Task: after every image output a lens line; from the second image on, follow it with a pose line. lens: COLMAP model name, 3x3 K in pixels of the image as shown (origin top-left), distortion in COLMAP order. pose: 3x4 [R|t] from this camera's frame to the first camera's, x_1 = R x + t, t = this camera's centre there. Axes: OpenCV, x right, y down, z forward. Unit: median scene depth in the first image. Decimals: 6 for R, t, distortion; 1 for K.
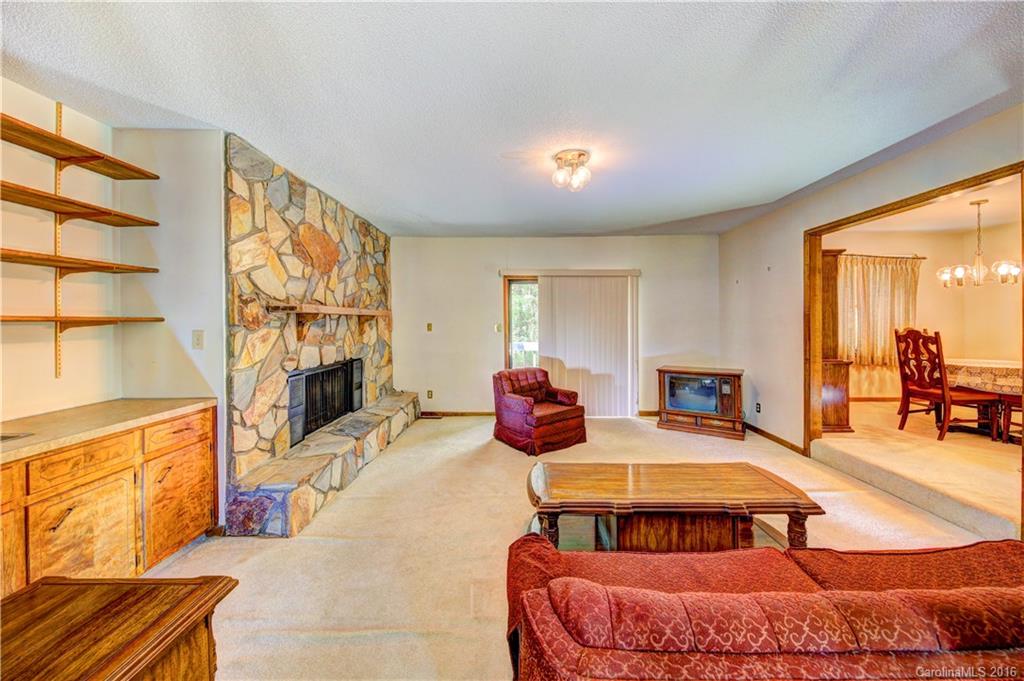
lens RADIAL K [[357.8, 0, 521.2], [0, 357.8, 322.3], [0, 0, 1]] dist [-0.003241, -0.000404]
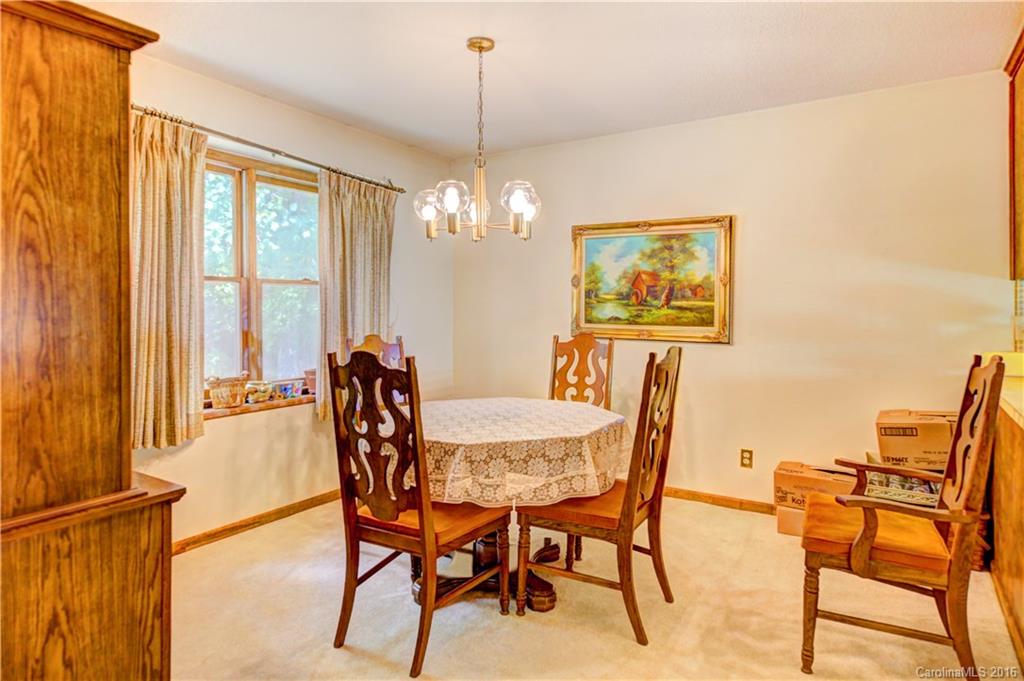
lens RADIAL K [[604.2, 0, 512.6], [0, 604.2, 305.5], [0, 0, 1]] dist [0.002269, 0.001508]
pose [[0.534454, 0.011937, 0.845113, 0.695017], [-0.002538, 0.999918, -0.012518, -0.013300], [-0.845194, 0.004545, 0.534441, 0.578513]]
